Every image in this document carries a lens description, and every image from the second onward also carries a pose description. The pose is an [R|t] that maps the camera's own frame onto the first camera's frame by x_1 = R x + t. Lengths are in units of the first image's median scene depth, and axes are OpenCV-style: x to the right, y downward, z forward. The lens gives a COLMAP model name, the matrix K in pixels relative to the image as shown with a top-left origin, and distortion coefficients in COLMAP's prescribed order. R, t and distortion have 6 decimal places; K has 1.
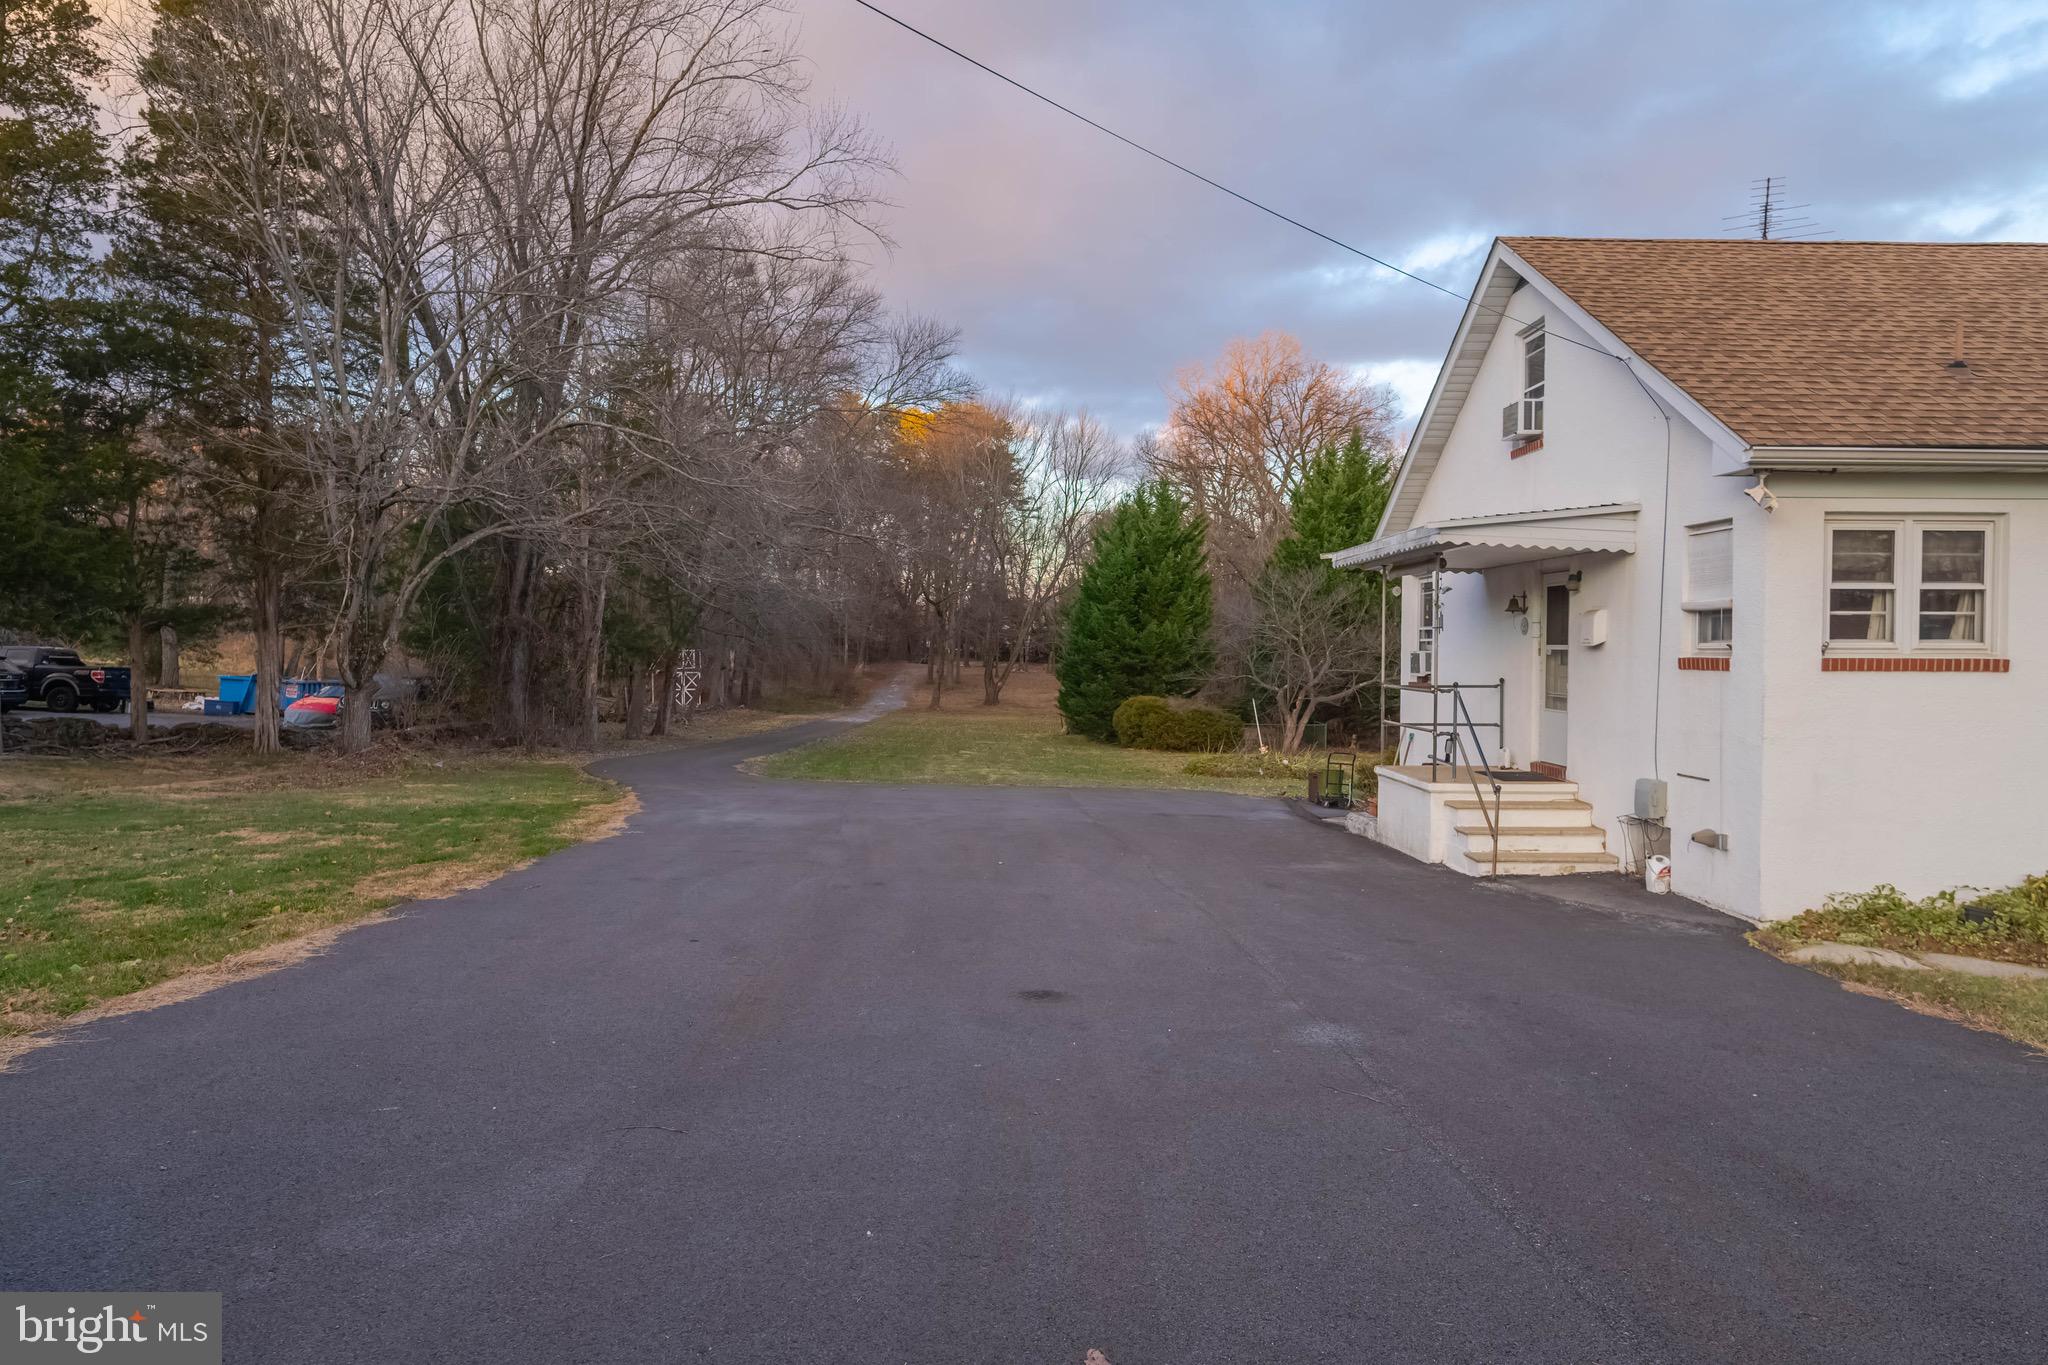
lens RADIAL K [[1246.9, 0, 1040.6], [0, 1246.9, 678.9], [0, 0, 1]] dist [0.014036, -0.001824]
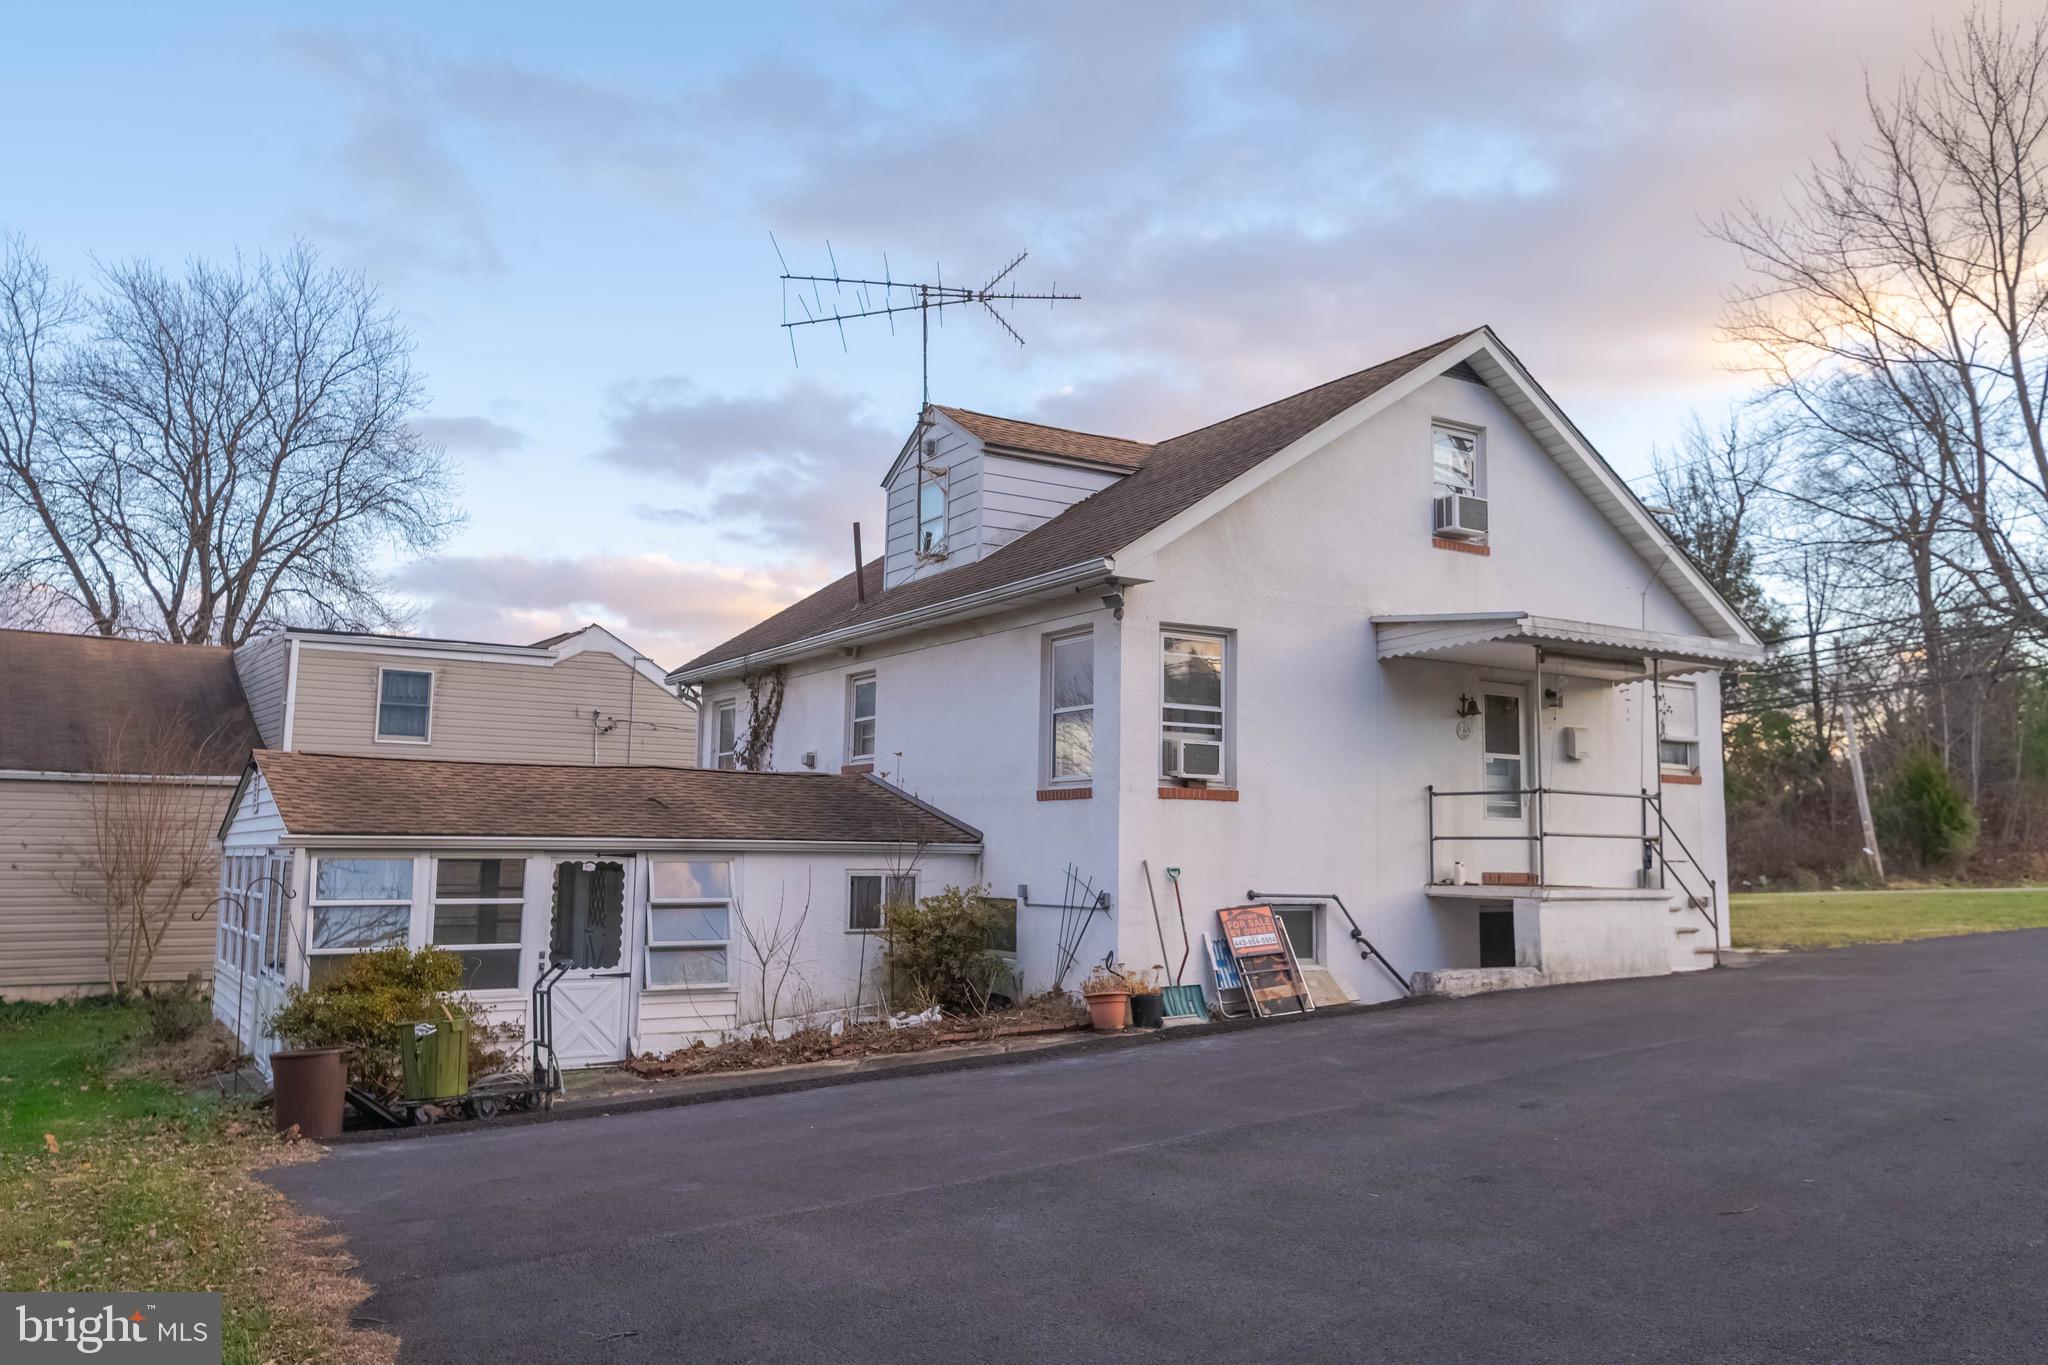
lens RADIAL K [[1554.7, 0, 1038.2], [0, 1554.7, 683.8], [0, 0, 1]] dist [0.027691, 0.002271]
pose [[-0.522884, 0.082818, 0.848371, -0.436629], [0.005845, 0.995594, -0.093587, 0.030083], [-0.852384, -0.043976, -0.521064, 1.849854]]
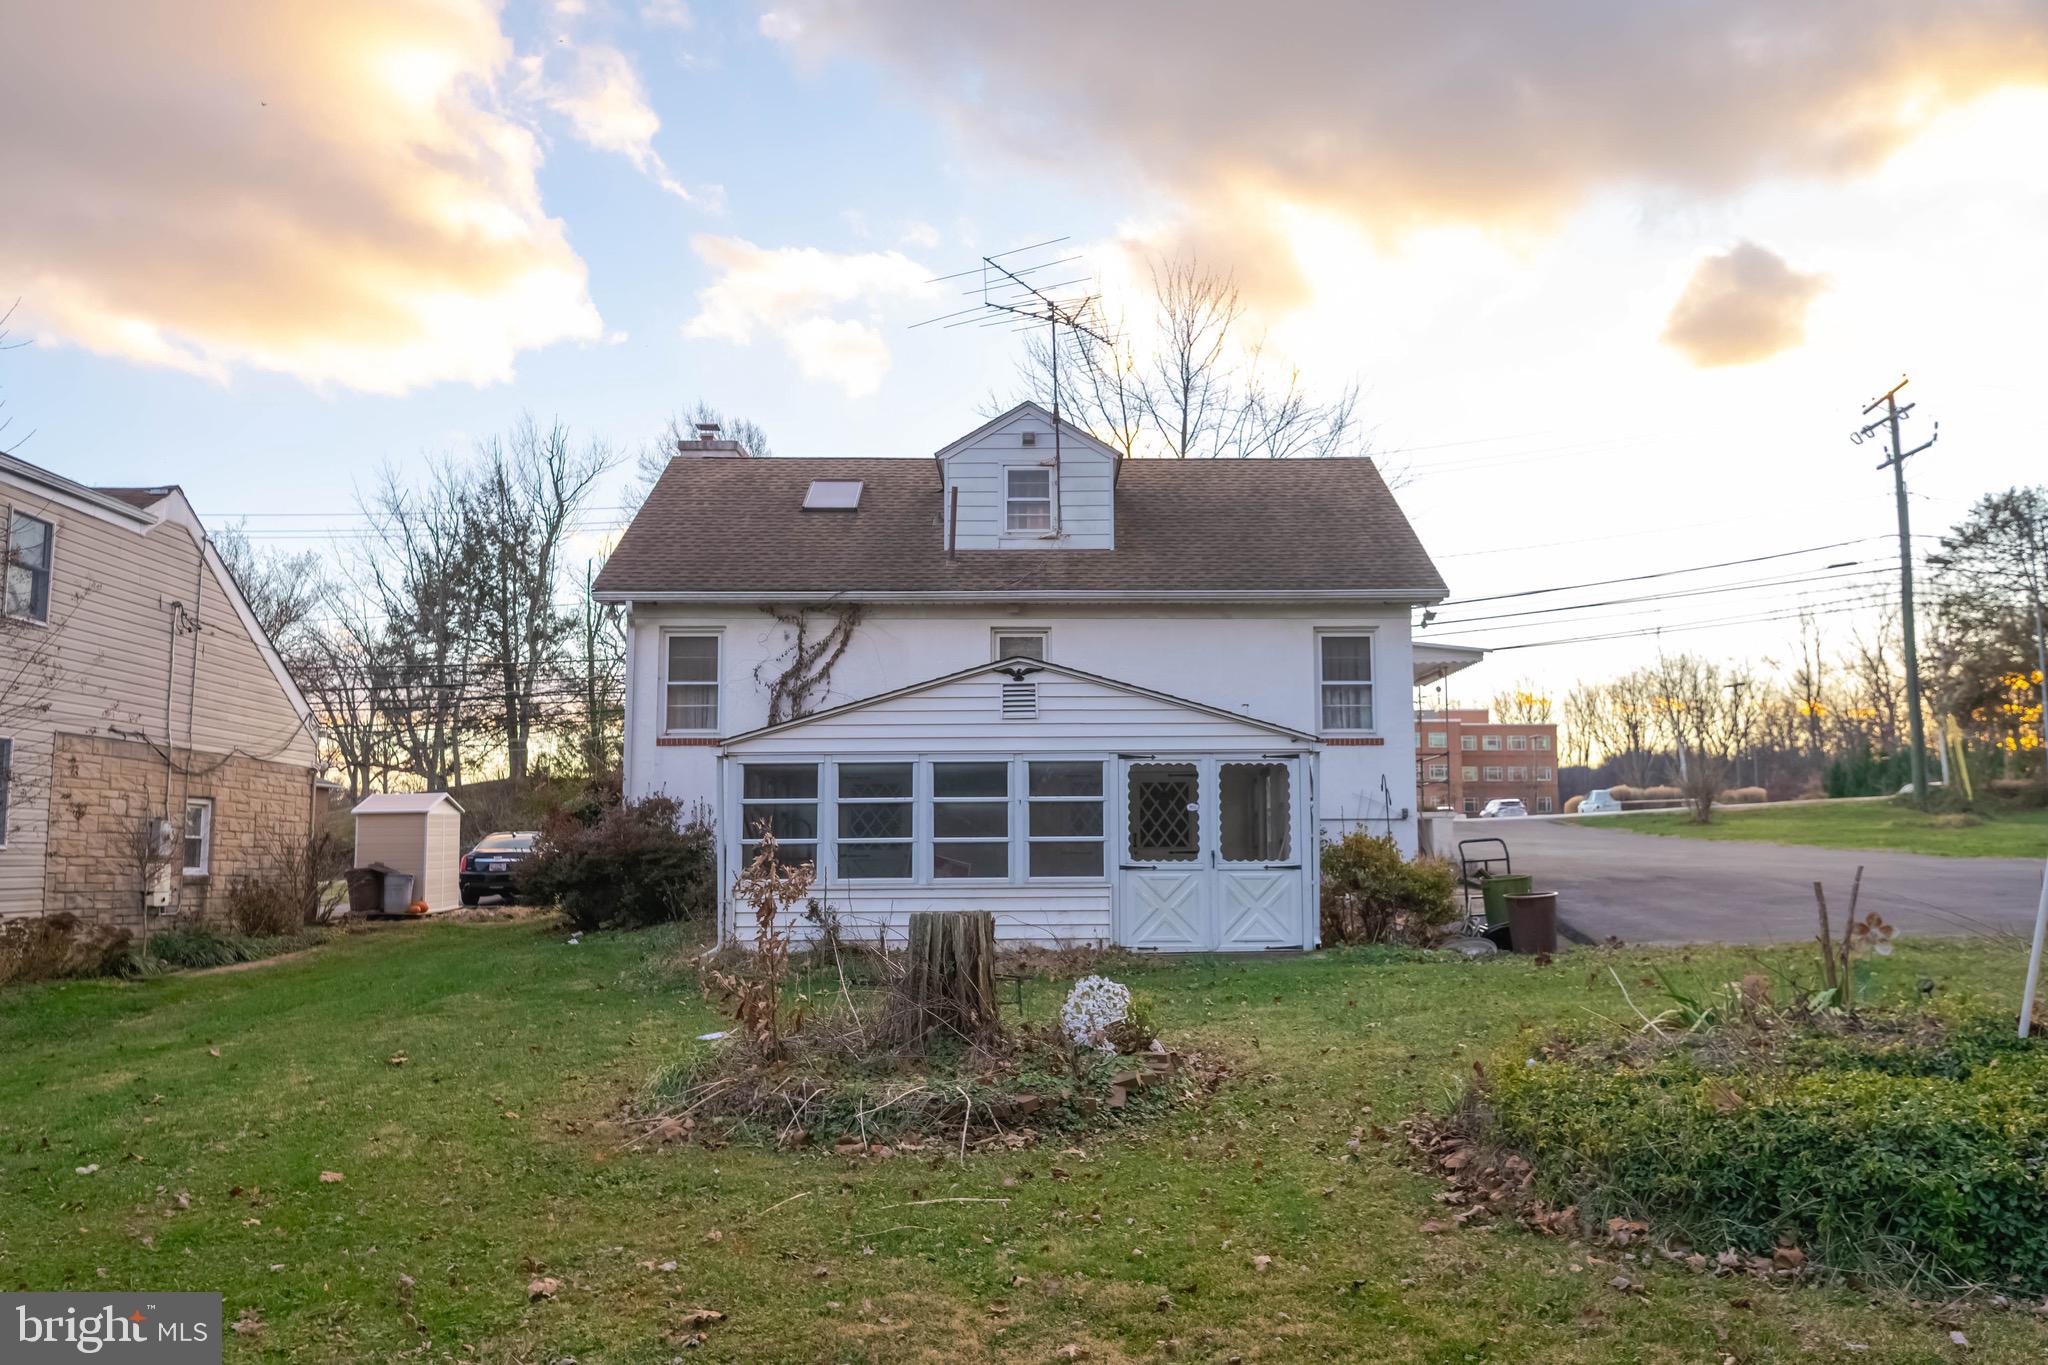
lens RADIAL K [[1665.3, 0, 1024.0], [0, 1665.3, 682.5], [0, 0, 1]] dist [0.065113, 0.000383]
pose [[-0.999887, 0.000181, 0.015060, 0.715746], [-0.001086, 0.996458, -0.084083, 0.084933], [-0.015022, -0.084090, -0.996345, 2.883235]]
